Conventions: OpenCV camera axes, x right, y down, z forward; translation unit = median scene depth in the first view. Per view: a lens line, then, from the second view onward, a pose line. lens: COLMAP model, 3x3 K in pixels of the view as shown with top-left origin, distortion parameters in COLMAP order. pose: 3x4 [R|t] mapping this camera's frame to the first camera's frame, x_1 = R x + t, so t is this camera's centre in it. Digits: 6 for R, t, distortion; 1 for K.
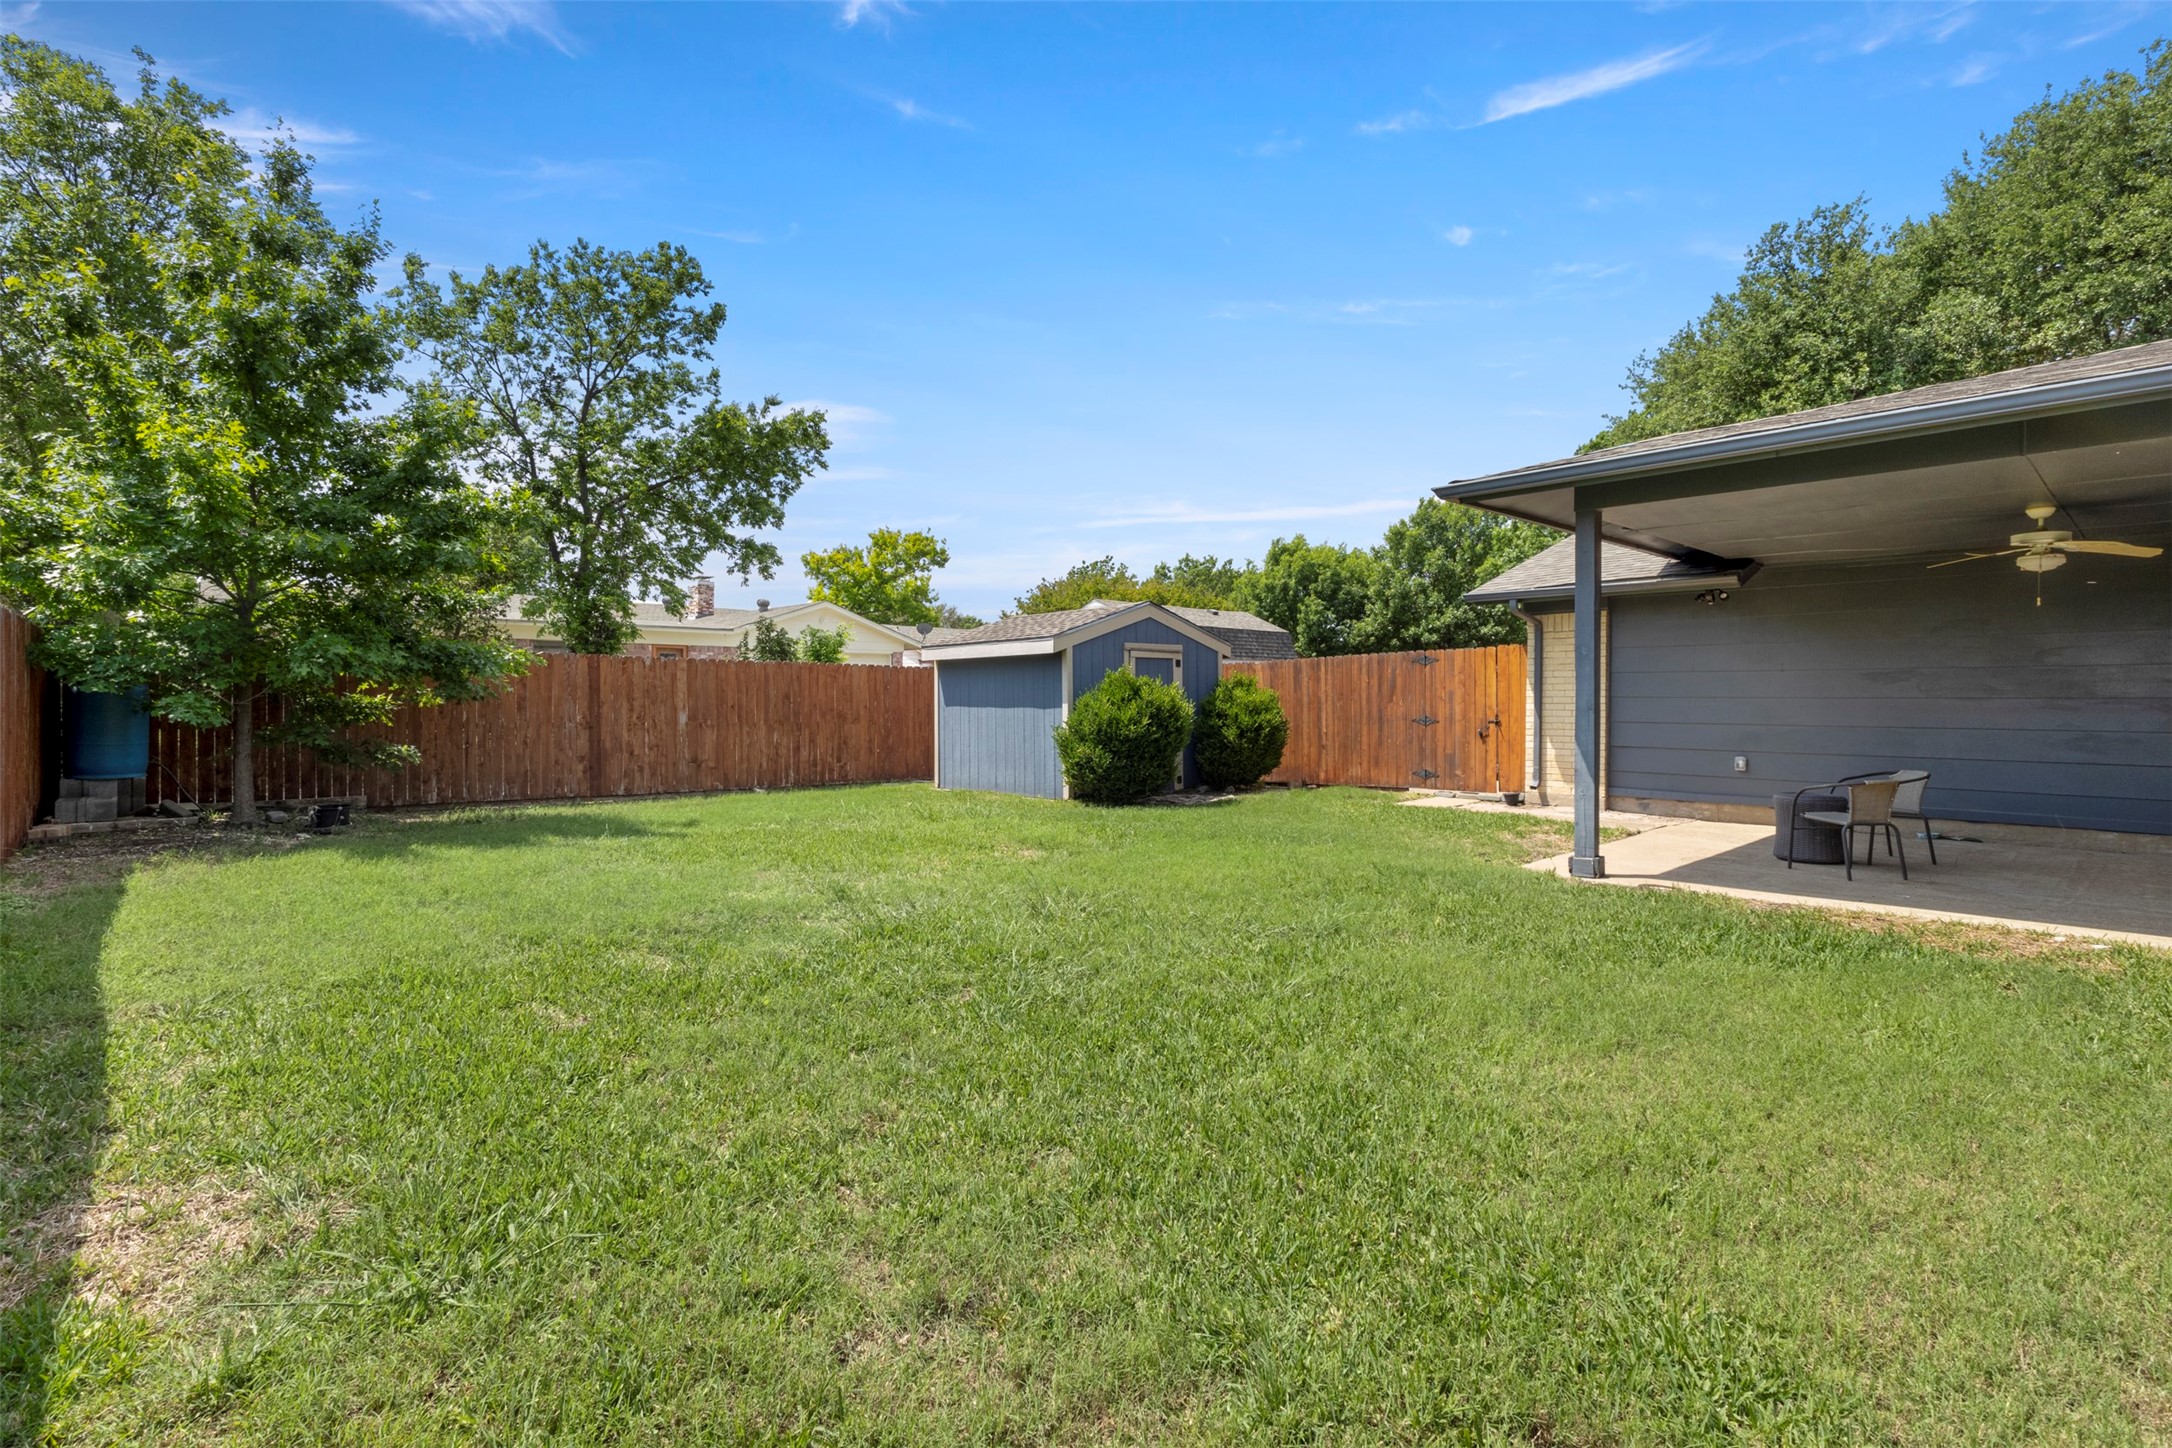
lens RADIAL K [[999.2, 0, 1086.0], [0, 999.2, 724.0], [0, 0, 1]] dist [0.000329, 0.000021]
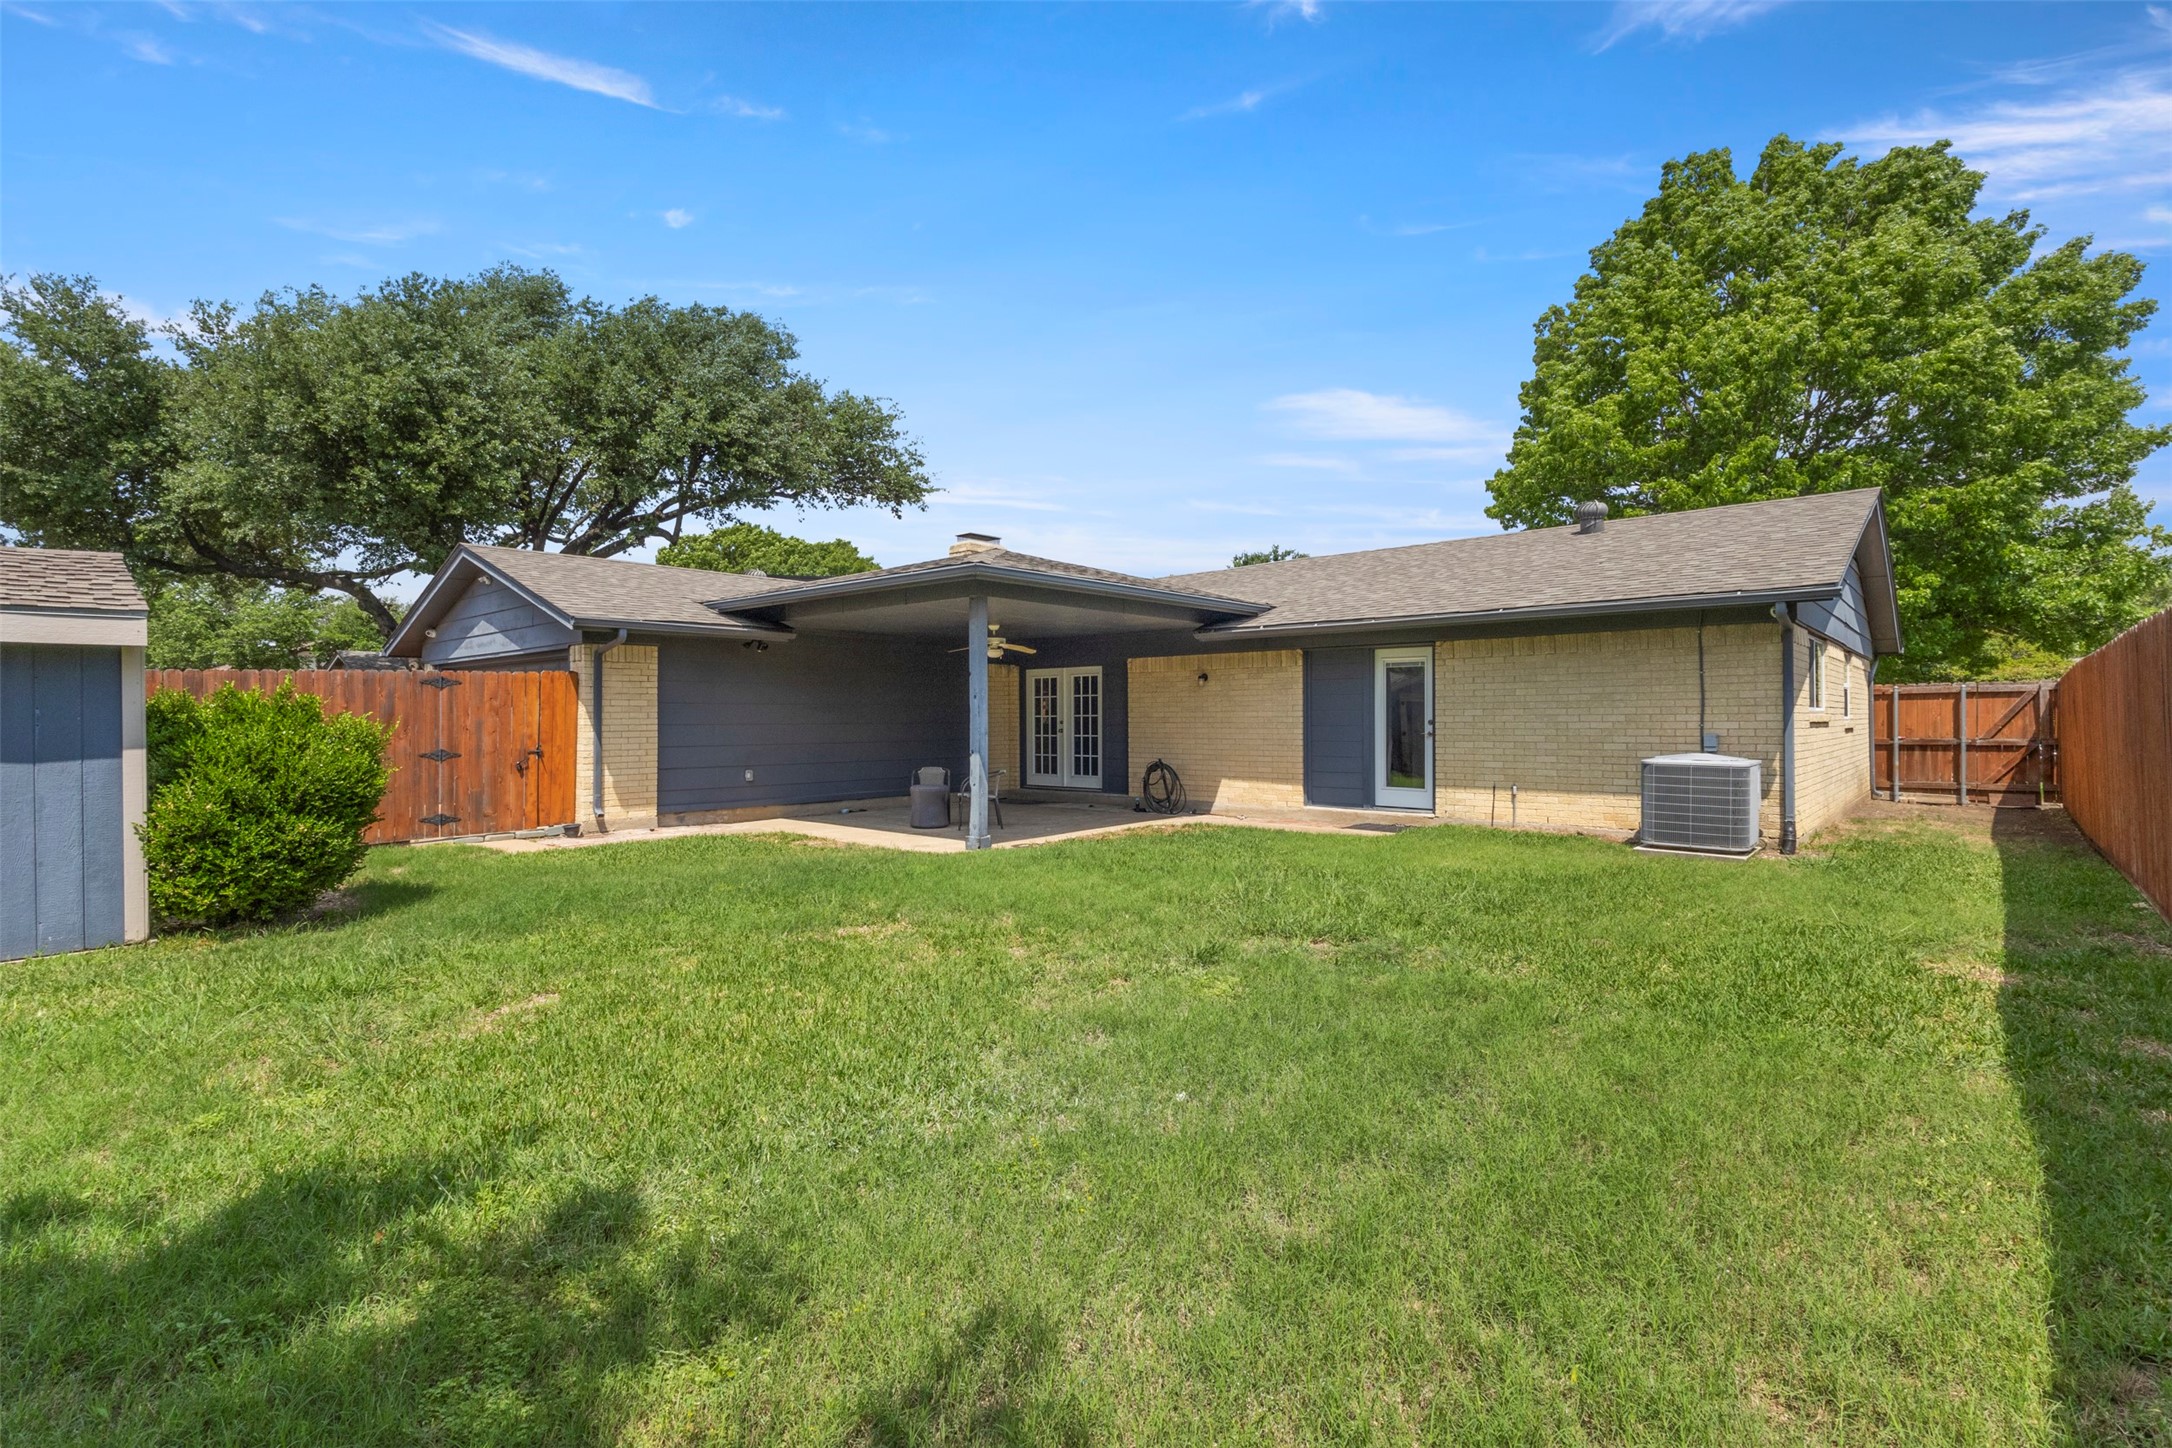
lens RADIAL K [[999.2, 0, 1086.0], [0, 999.2, 724.0], [0, 0, 1]] dist [0.000329, 0.000021]
pose [[-0.055505, -0.008619, 0.998421, -0.579157], [0.030465, 0.999483, 0.010322, -0.023952], [-0.997994, 0.030989, -0.055213, 0.557656]]
